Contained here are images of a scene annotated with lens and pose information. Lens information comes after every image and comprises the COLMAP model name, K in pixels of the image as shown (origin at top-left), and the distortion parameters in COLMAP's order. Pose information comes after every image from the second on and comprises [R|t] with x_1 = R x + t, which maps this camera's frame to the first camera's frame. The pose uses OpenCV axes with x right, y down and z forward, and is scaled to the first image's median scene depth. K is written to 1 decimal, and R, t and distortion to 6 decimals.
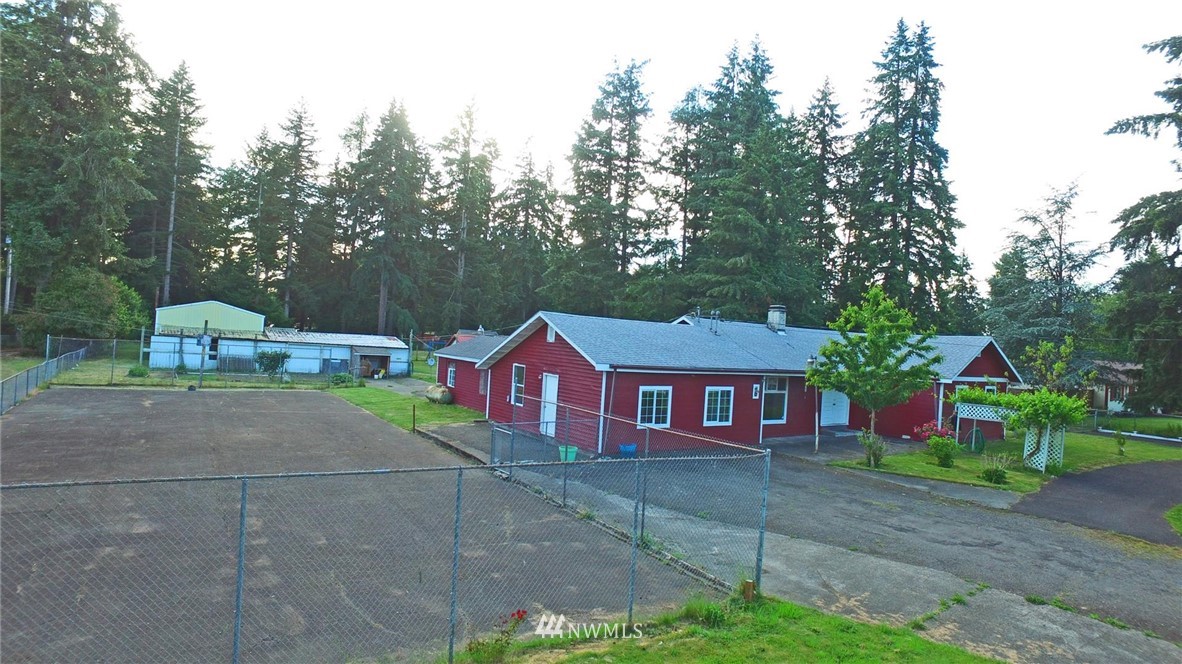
lens RADIAL K [[692.3, 0, 594.9], [0, 692.3, 316.1], [0, 0, 1]] dist [-0.103471, 0.062838]
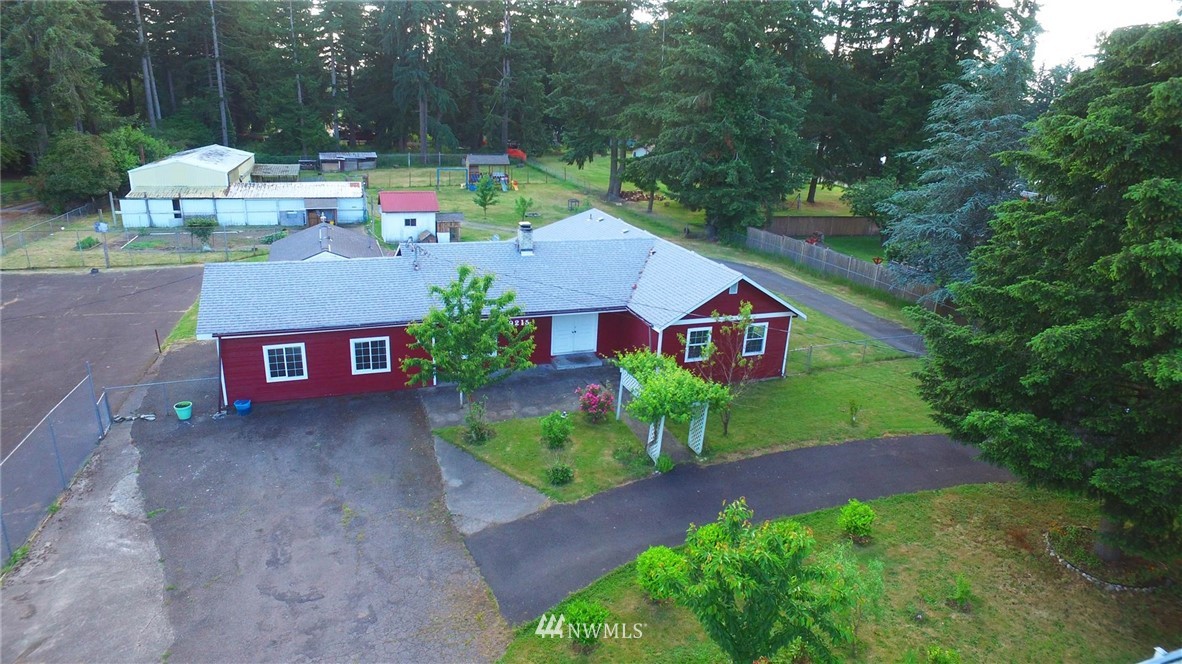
lens RADIAL K [[692.3, 0, 588.7], [0, 692.3, 329.4], [0, 0, 1]] dist [-0.103471, 0.062838]
pose [[0.971483, 0.061631, -0.228959, 0.308365], [0.019327, 0.941832, 0.335528, -0.102952], [0.236320, -0.330385, 0.913783, 0.065715]]
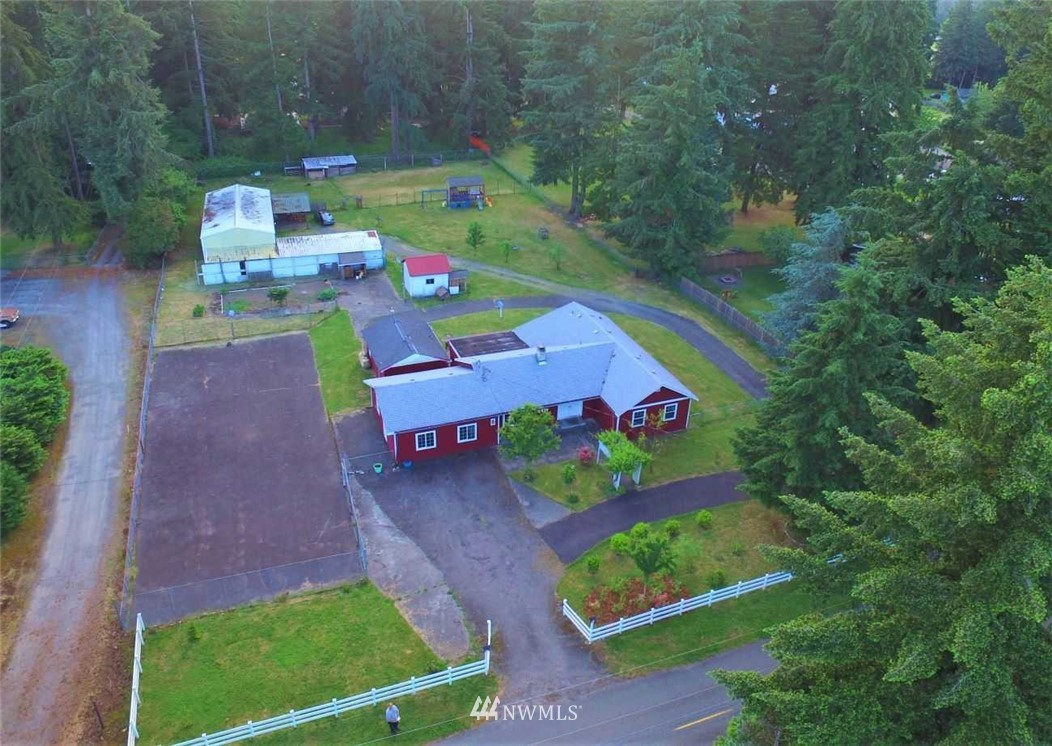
lens RADIAL K [[780.9, 0, 558.6], [0, 780.9, 382.6], [0, 0, 1]] dist [-0.092788, 0.020765]
pose [[0.980149, 0.084689, -0.179265, 0.347144], [0.017486, 0.863730, 0.503652, -0.467977], [0.197490, -0.496788, 0.845103, -0.317976]]
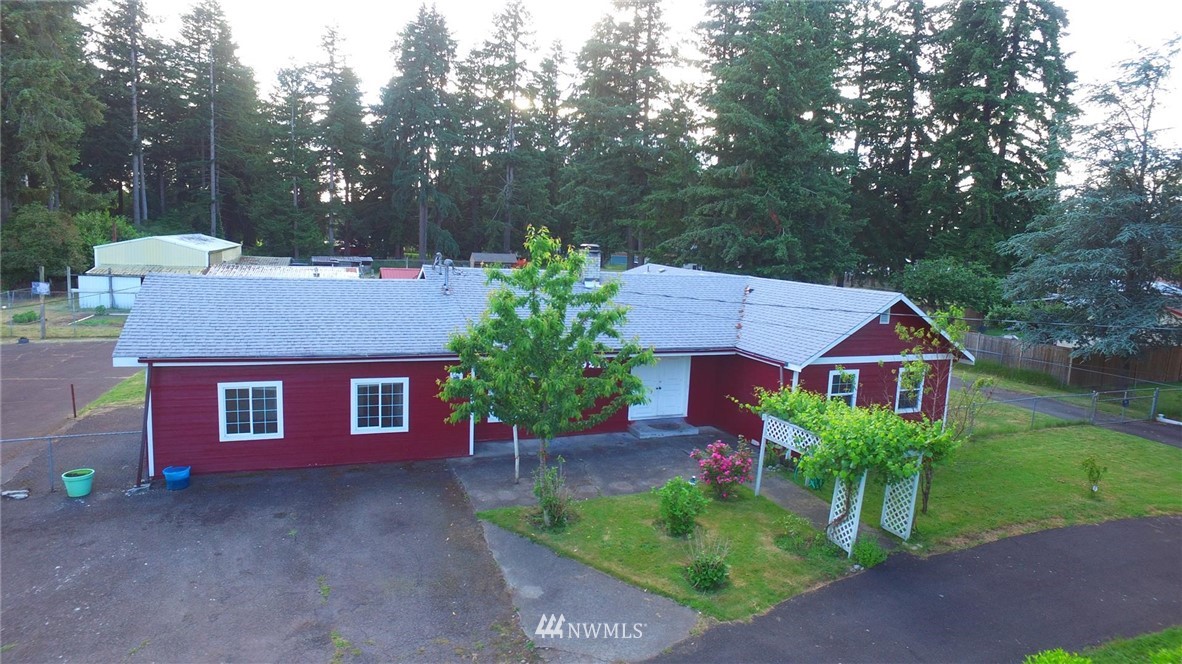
lens RADIAL K [[692.3, 0, 591.9], [0, 692.3, 321.3], [0, 0, 1]] dist [-0.103471, 0.062838]
pose [[0.977301, 0.009411, -0.211644, 0.225623], [0.019953, 0.990484, 0.136176, -0.018024], [0.210912, -0.137308, 0.967813, 0.165641]]
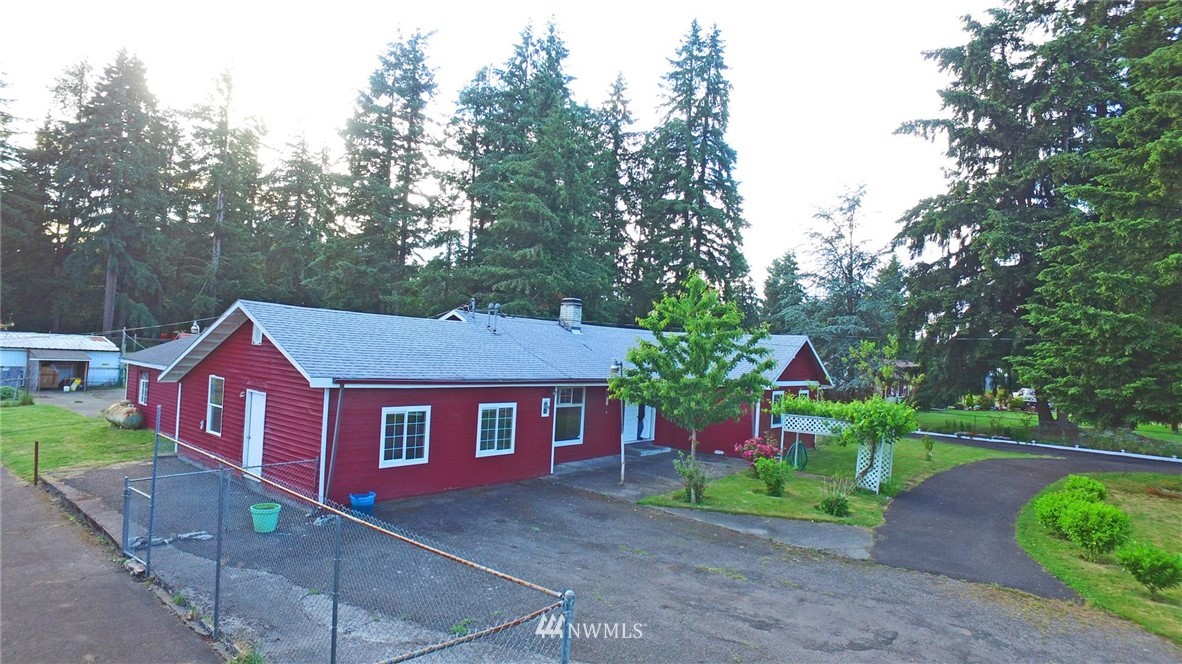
lens RADIAL K [[692.3, 0, 591.6], [0, 692.3, 313.8], [0, 0, 1]] dist [-0.103471, 0.062838]
pose [[0.956961, 0.006485, 0.290143, 0.025411], [-0.006071, 0.999979, -0.002328, 0.002630], [-0.290152, 0.000466, 0.956980, 0.106819]]
